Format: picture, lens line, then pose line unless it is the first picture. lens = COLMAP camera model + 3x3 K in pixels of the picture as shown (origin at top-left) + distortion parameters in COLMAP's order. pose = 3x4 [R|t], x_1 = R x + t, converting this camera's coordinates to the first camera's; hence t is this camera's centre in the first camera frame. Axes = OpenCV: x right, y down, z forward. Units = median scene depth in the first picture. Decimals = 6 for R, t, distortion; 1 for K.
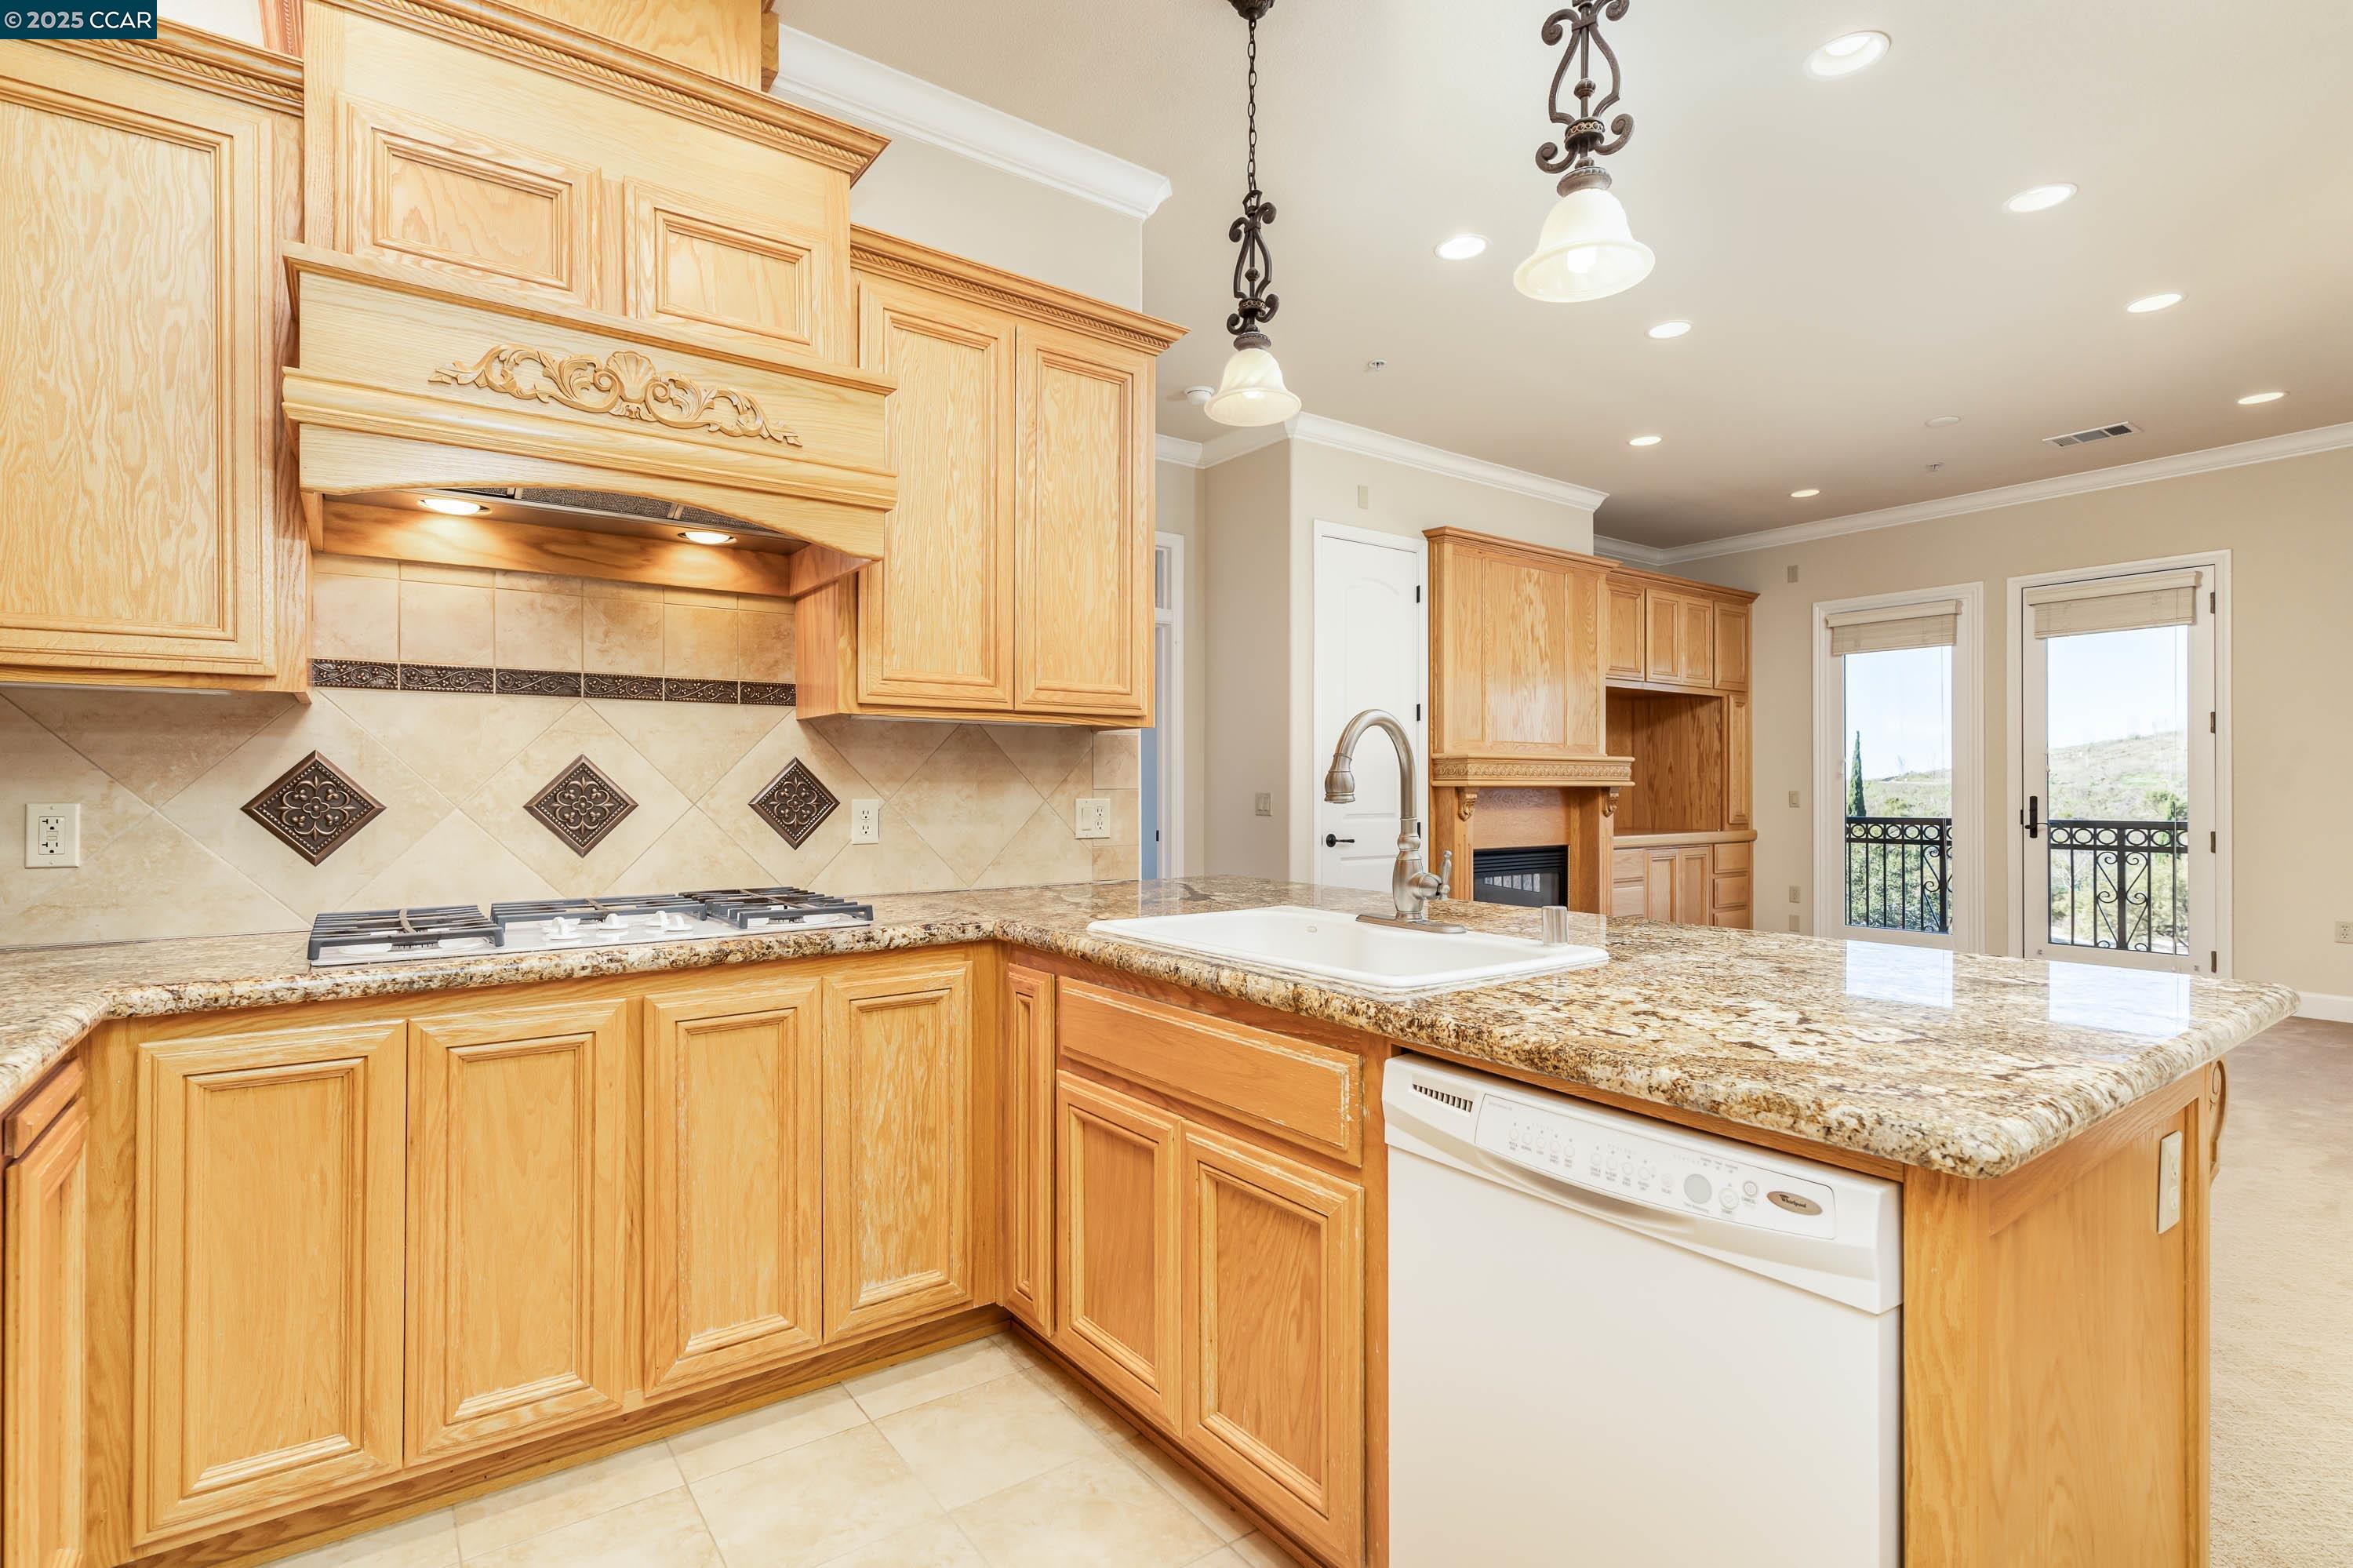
lens RADIAL K [[1133.5, 0, 1160.0], [0, 1133.5, 786.6], [0, 0, 1]] dist [0.003990, 0.001149]
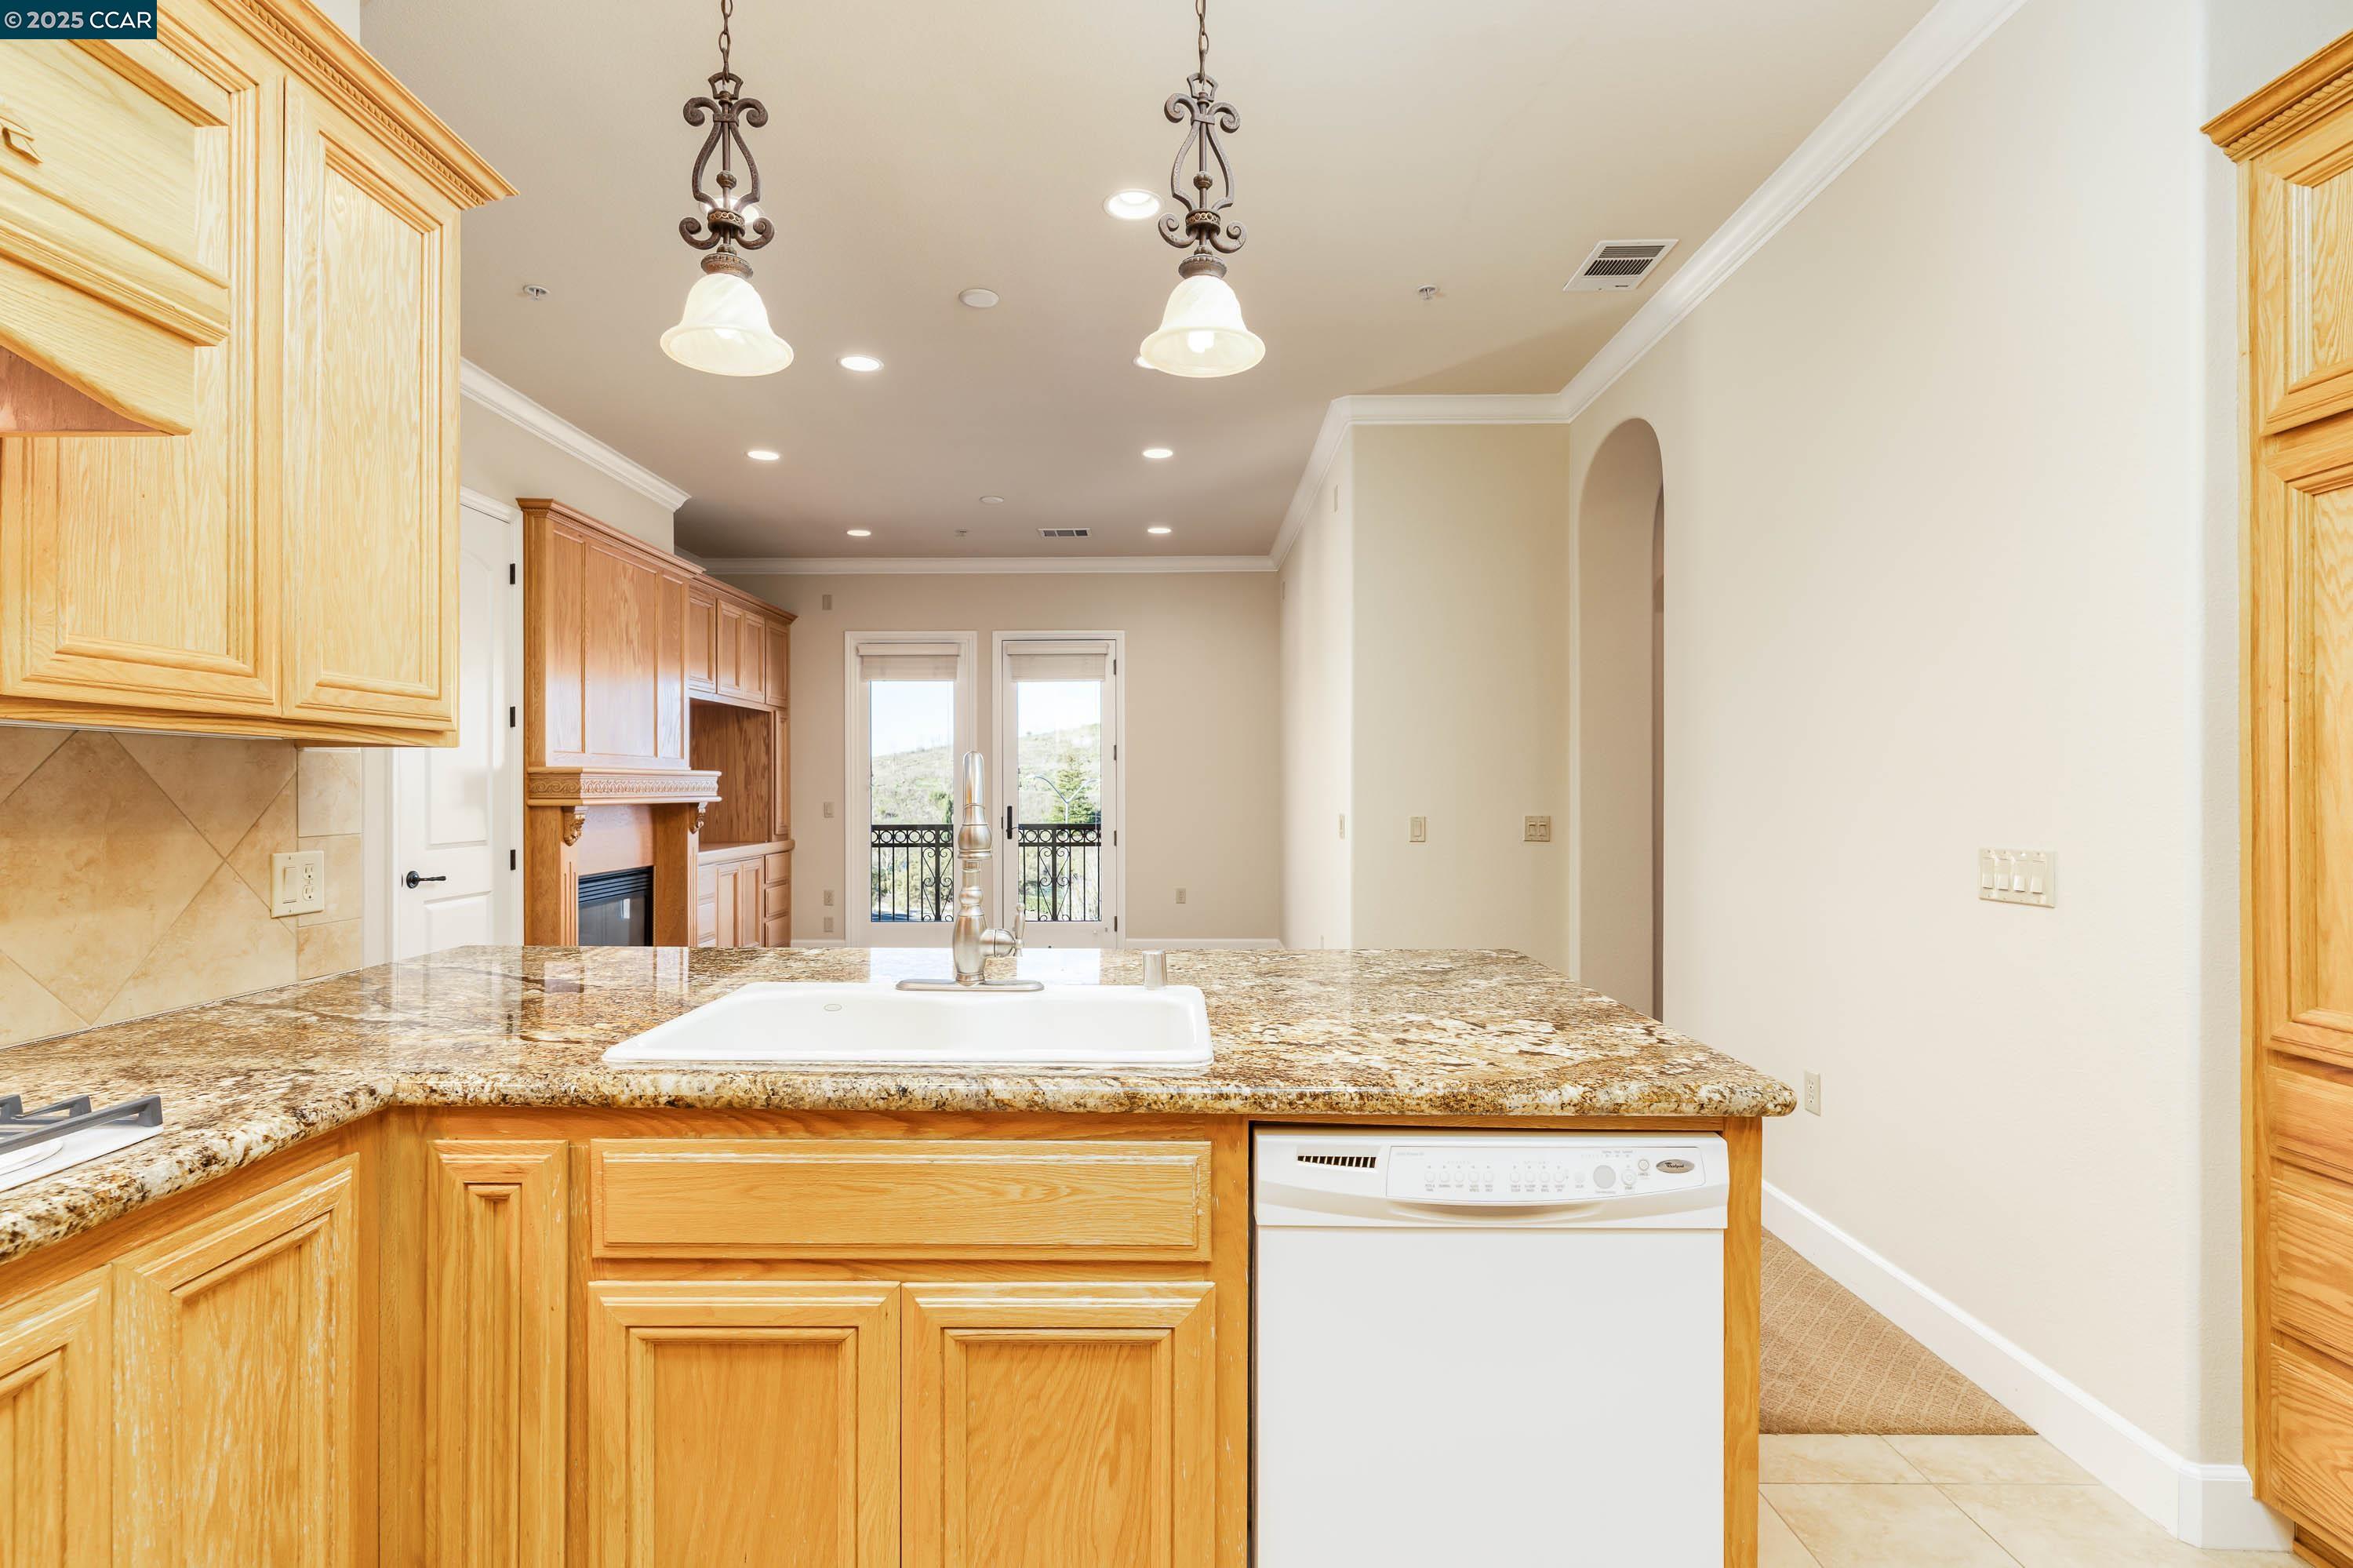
lens RADIAL K [[1133.5, 0, 1174.7], [0, 1133.5, 785.5], [0, 0, 1]] dist [0.003990, 0.001149]
pose [[0.591484, 0.001380, 0.806315, -0.151871], [-0.000106, 0.999999, -0.001634, -0.013876], [-0.806317, 0.000881, 0.591483, 0.119987]]
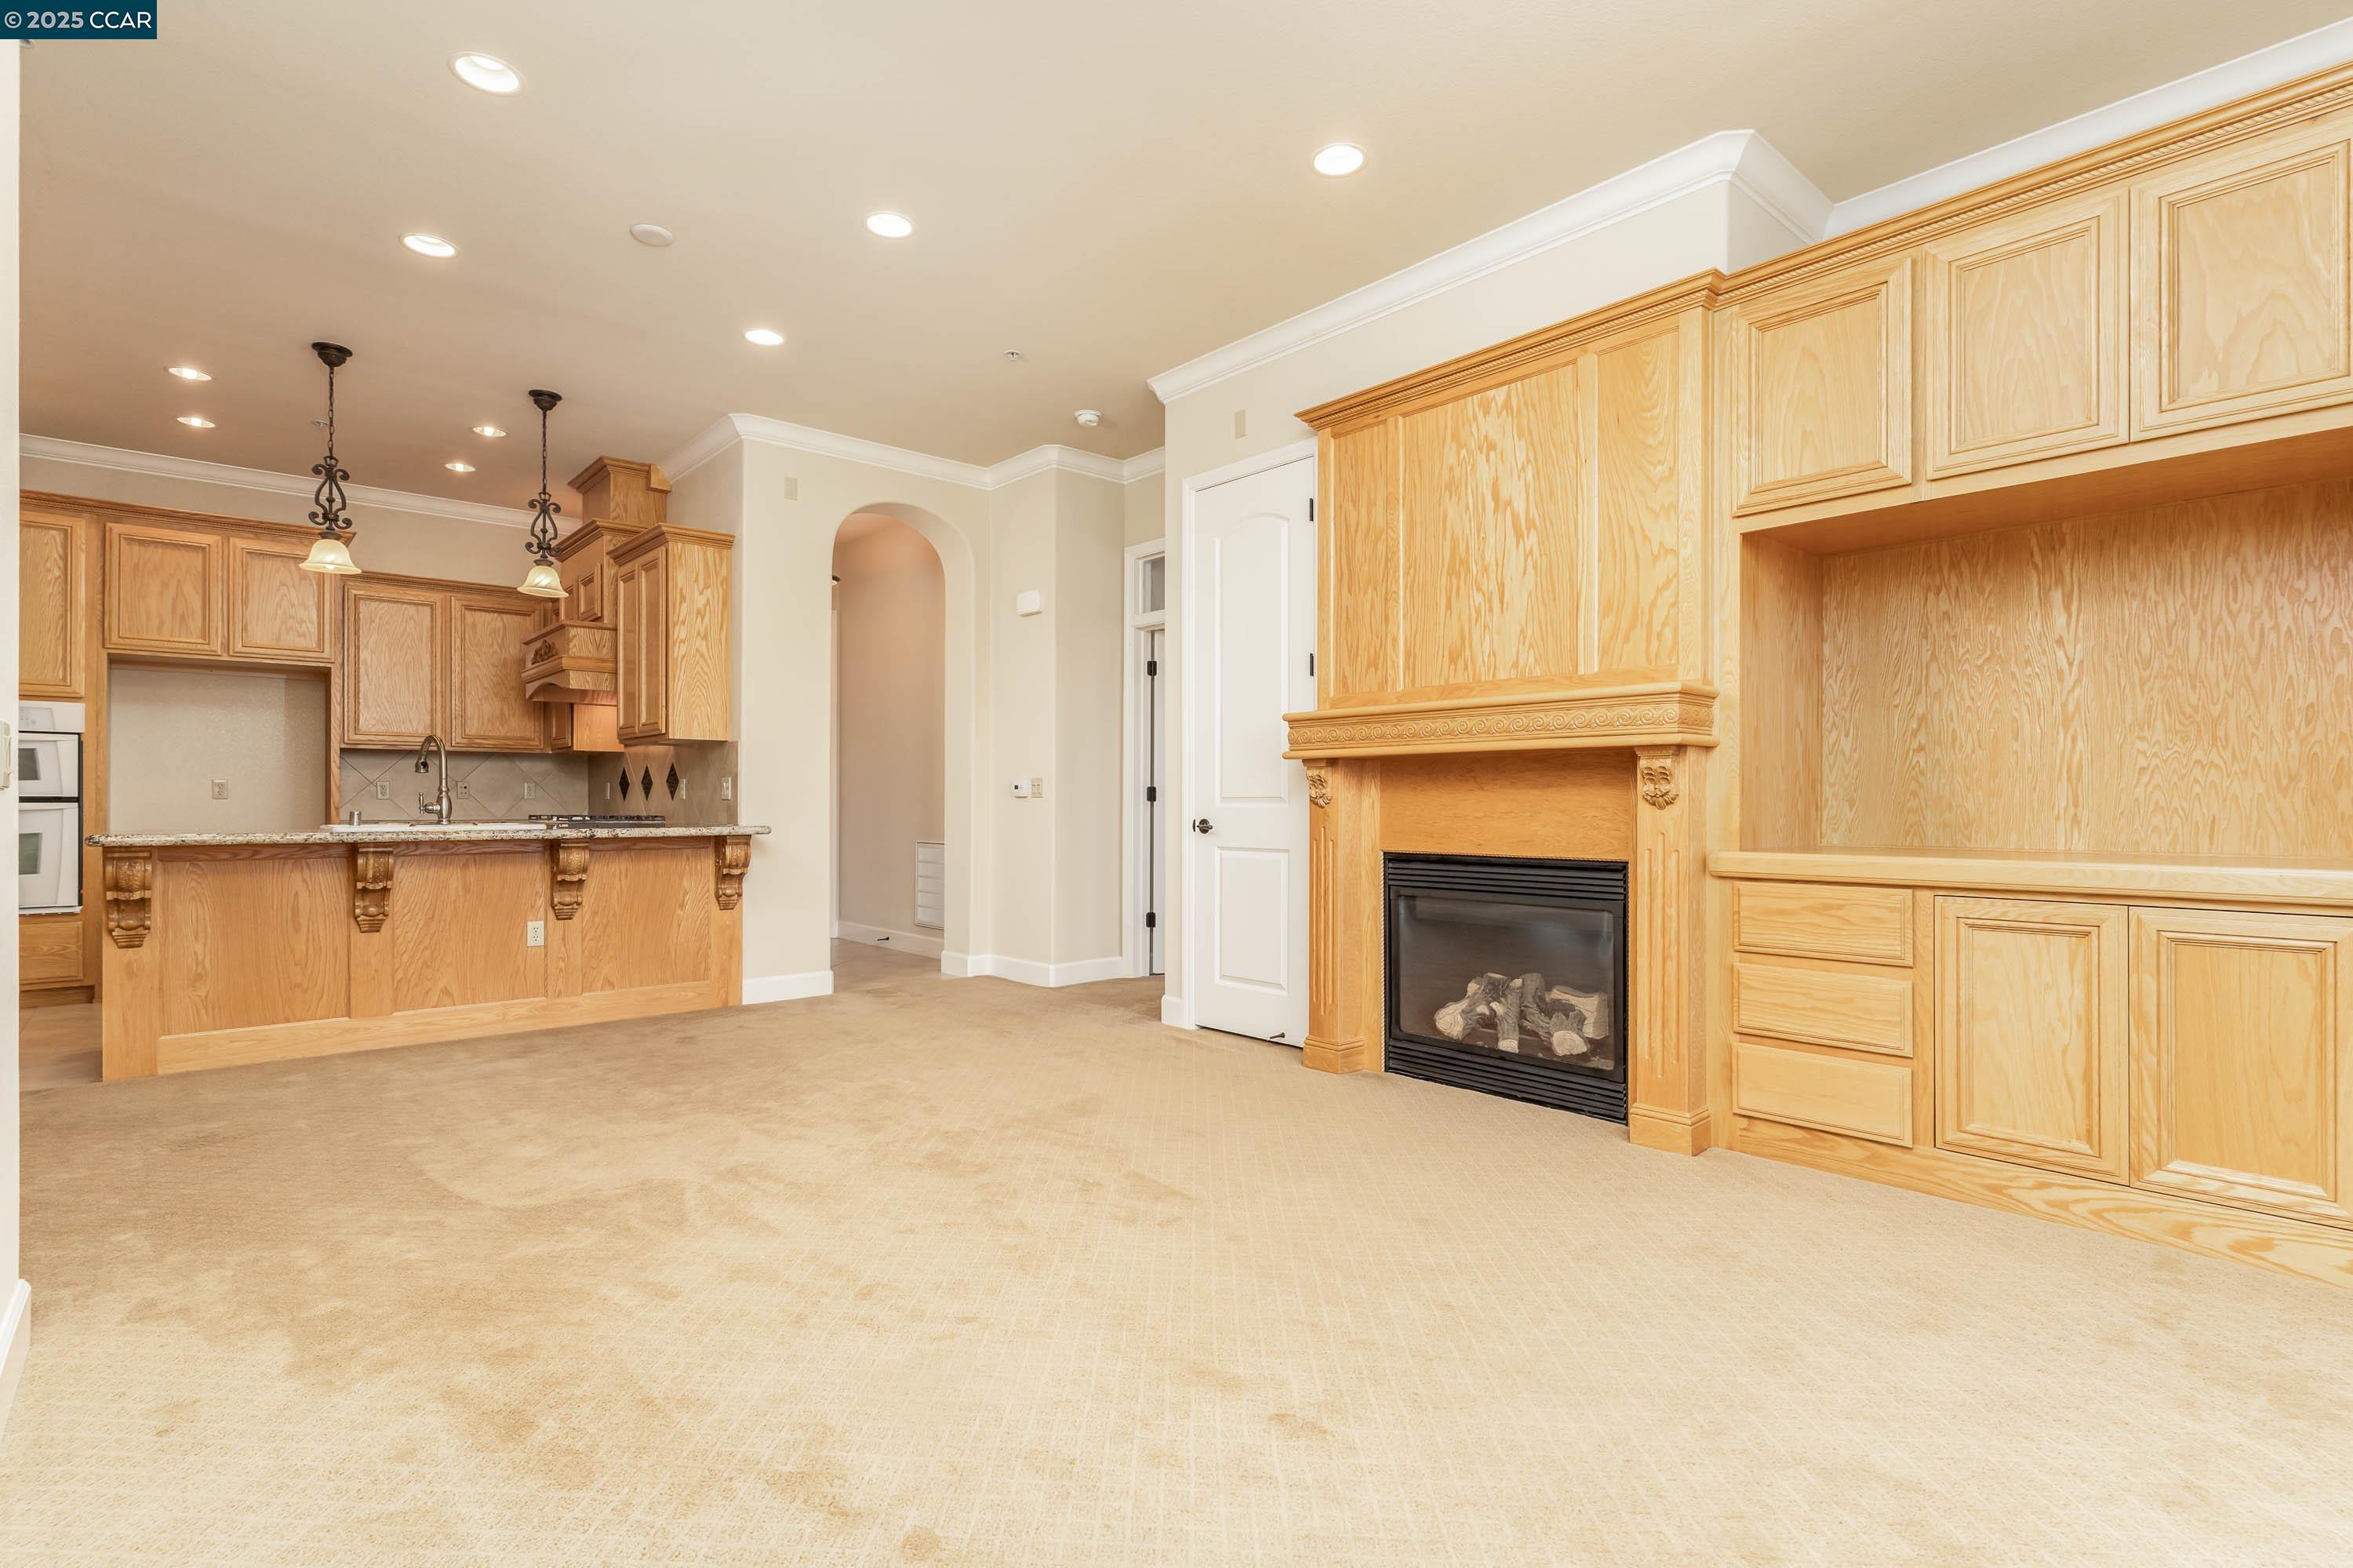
lens RADIAL K [[1133.5, 0, 1157.1], [0, 1133.5, 800.0], [0, 0, 1]] dist [0.003990, 0.001149]
pose [[0.085998, -0.004486, -0.996285, 0.964277], [-0.001467, 0.999988, -0.004629, 0.028463], [0.996294, 0.001860, 0.085991, 0.822732]]
